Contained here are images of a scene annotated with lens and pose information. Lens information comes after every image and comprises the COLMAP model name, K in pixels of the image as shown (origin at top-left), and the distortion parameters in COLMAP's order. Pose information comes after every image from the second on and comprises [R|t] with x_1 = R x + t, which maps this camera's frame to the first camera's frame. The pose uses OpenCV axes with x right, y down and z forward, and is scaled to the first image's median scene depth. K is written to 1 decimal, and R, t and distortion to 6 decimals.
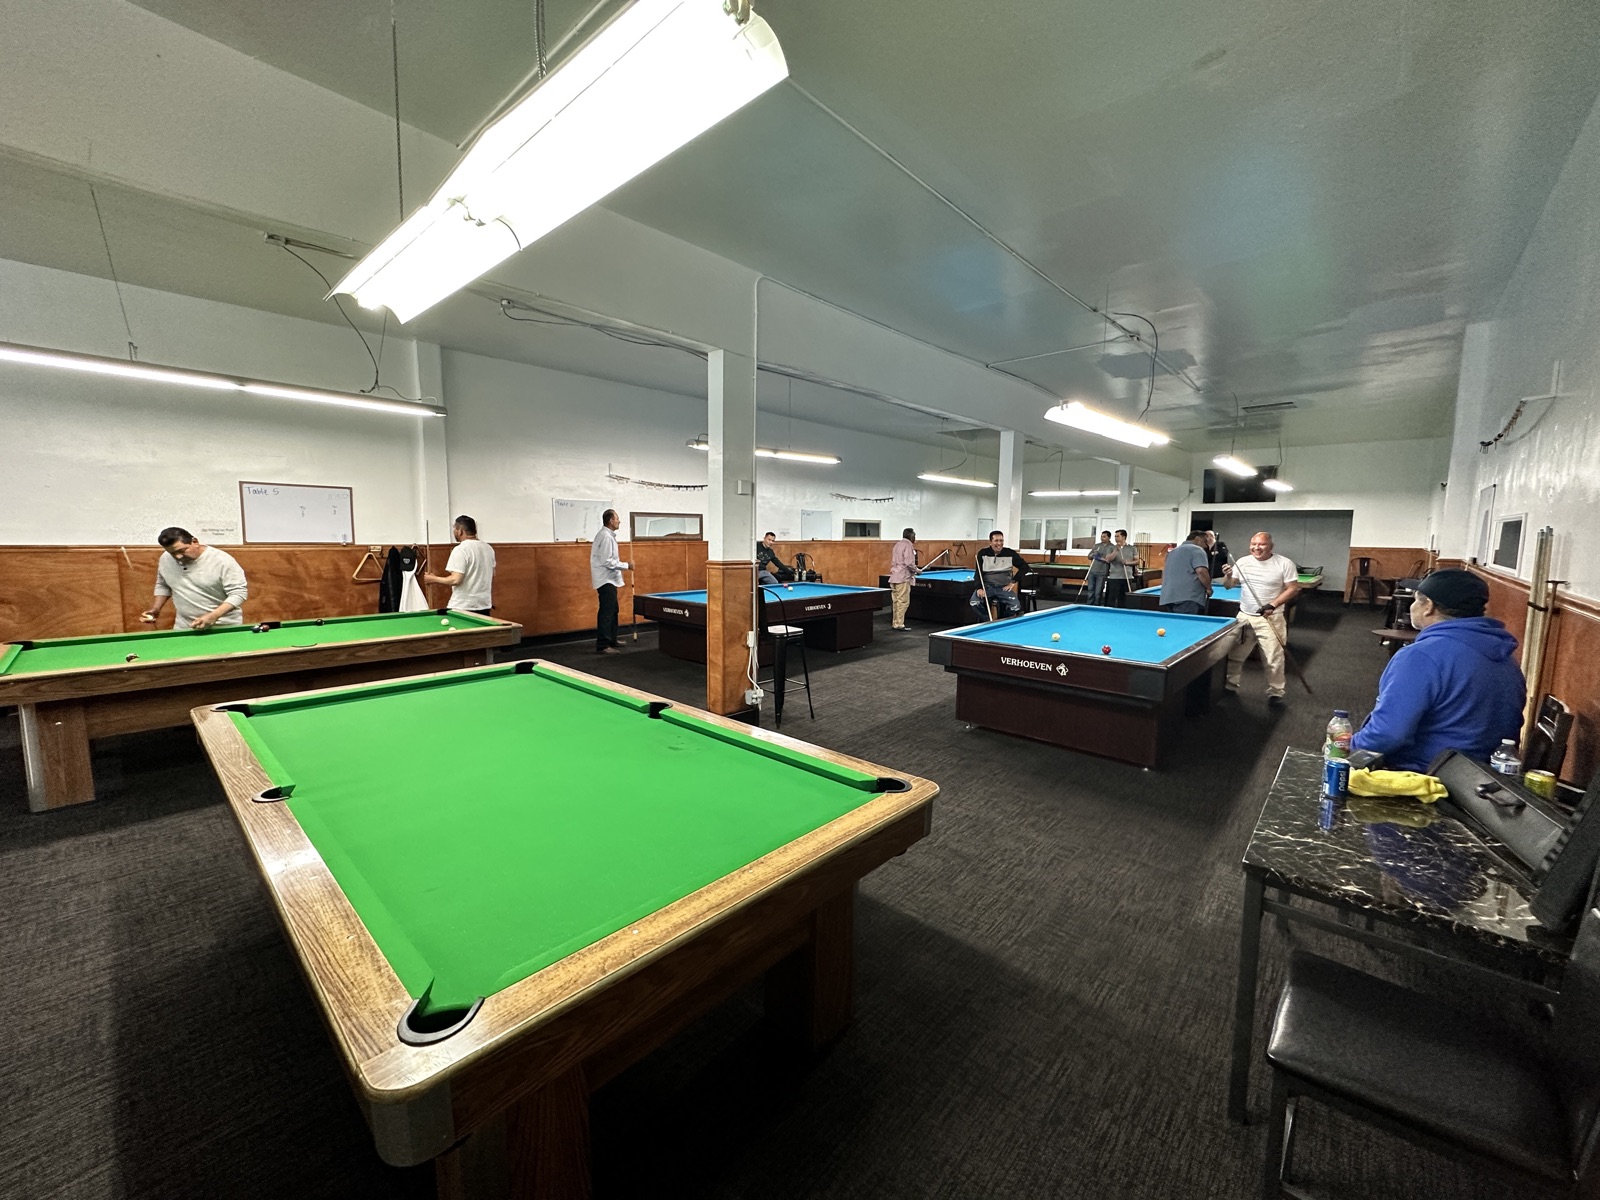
lens RADIAL K [[639.5, 0, 800.4], [0, 639.5, 597.5], [0, 0, 1]] dist [0.000300, 0.000182]
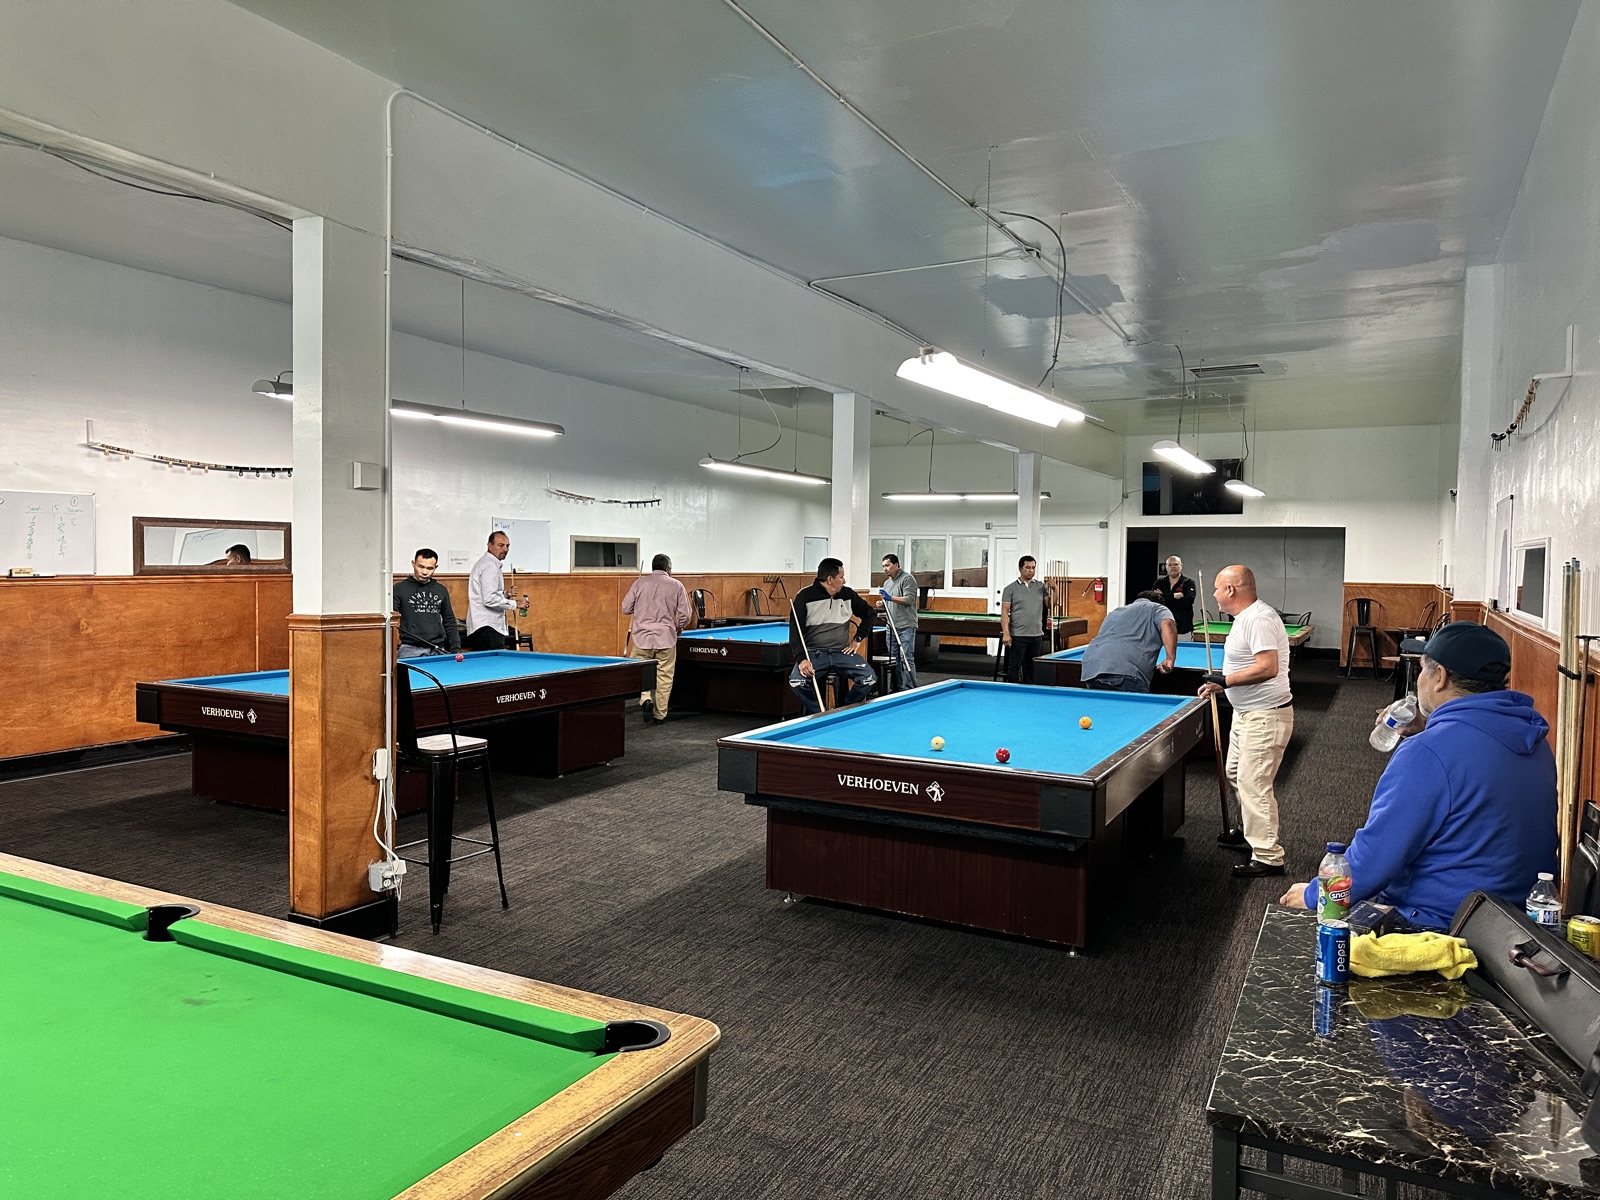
lens RADIAL K [[1122.5, 0, 800.0], [0, 1122.5, 600.0], [0, 0, 1]] dist [0.085950, -0.097148]
pose [[0.966046, -0.006259, 0.258293, 0.013930], [0.022650, 0.997909, -0.060533, -0.004531], [-0.257374, 0.064328, 0.964168, 0.007347]]
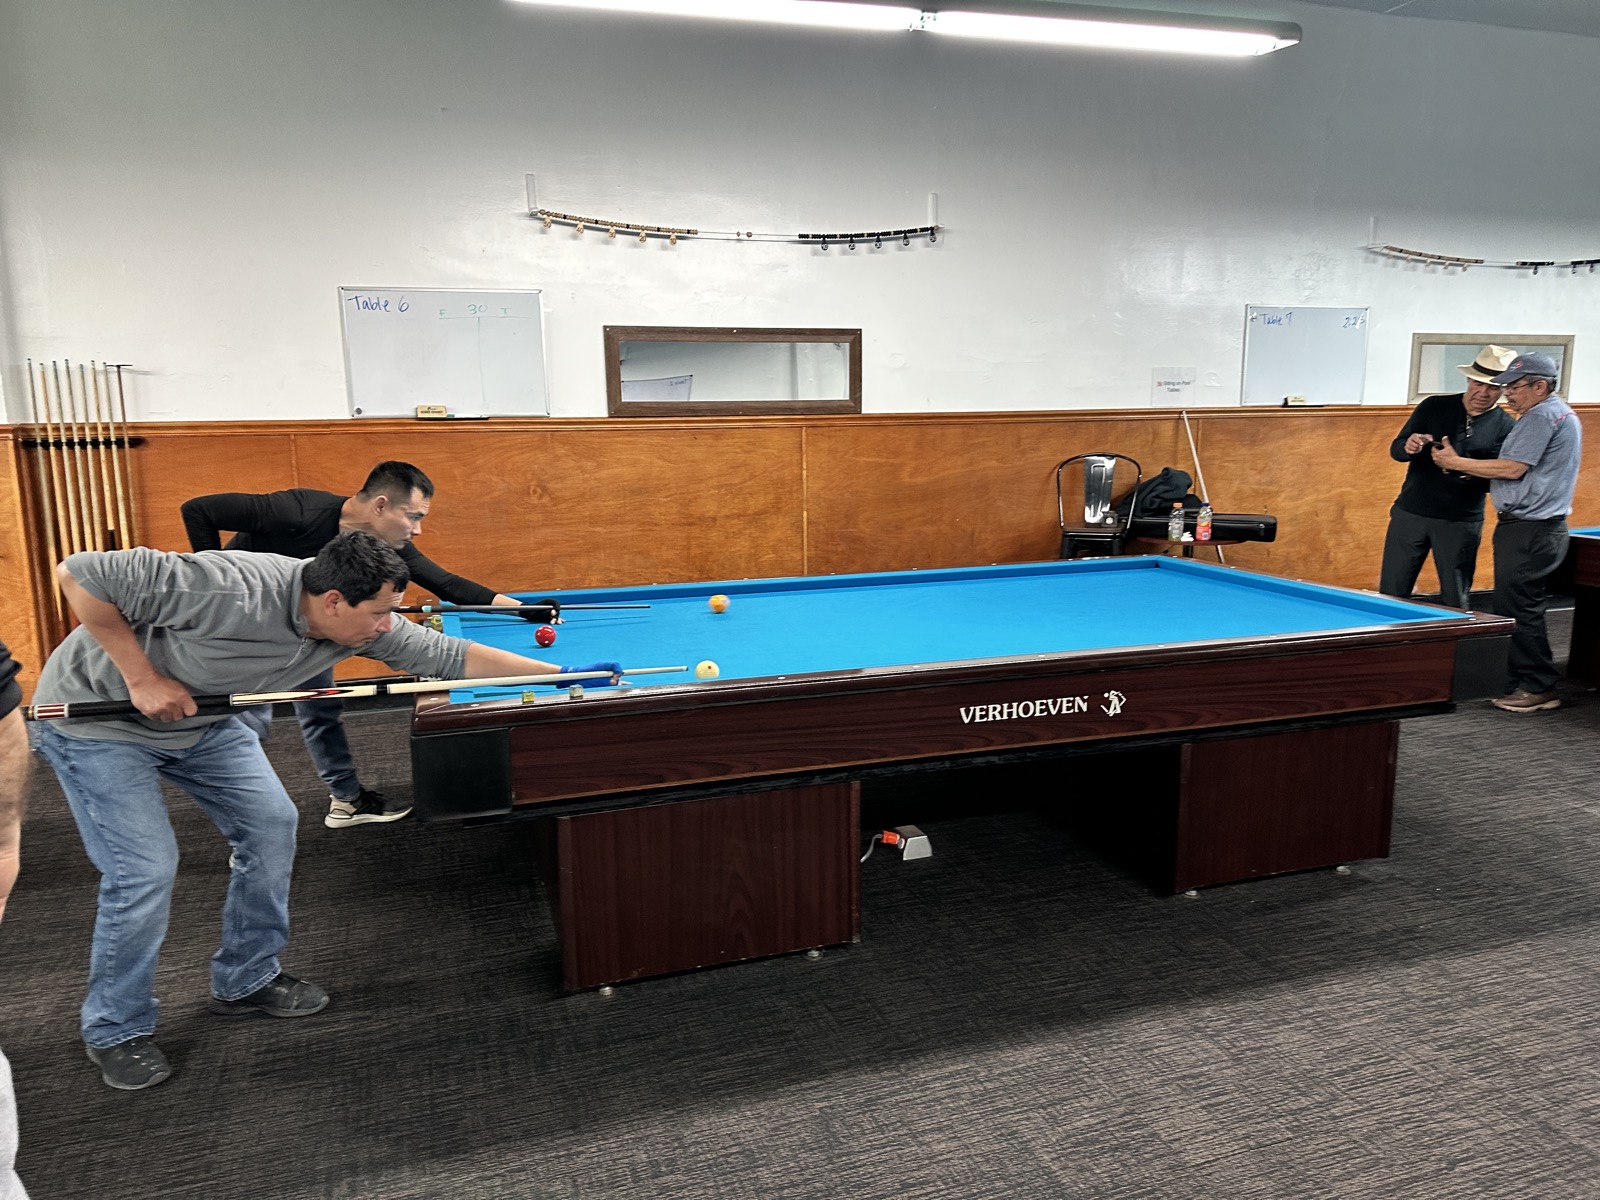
lens RADIAL K [[1122.5, 0, 800.0], [0, 1122.5, 600.0], [0, 0, 1]] dist [0.085950, -0.097148]
pose [[0.872777, 0.060125, -0.484401, 0.205665], [-0.029403, 0.997058, 0.070781, -0.066807], [0.487232, -0.047533, 0.871978, 0.959556]]
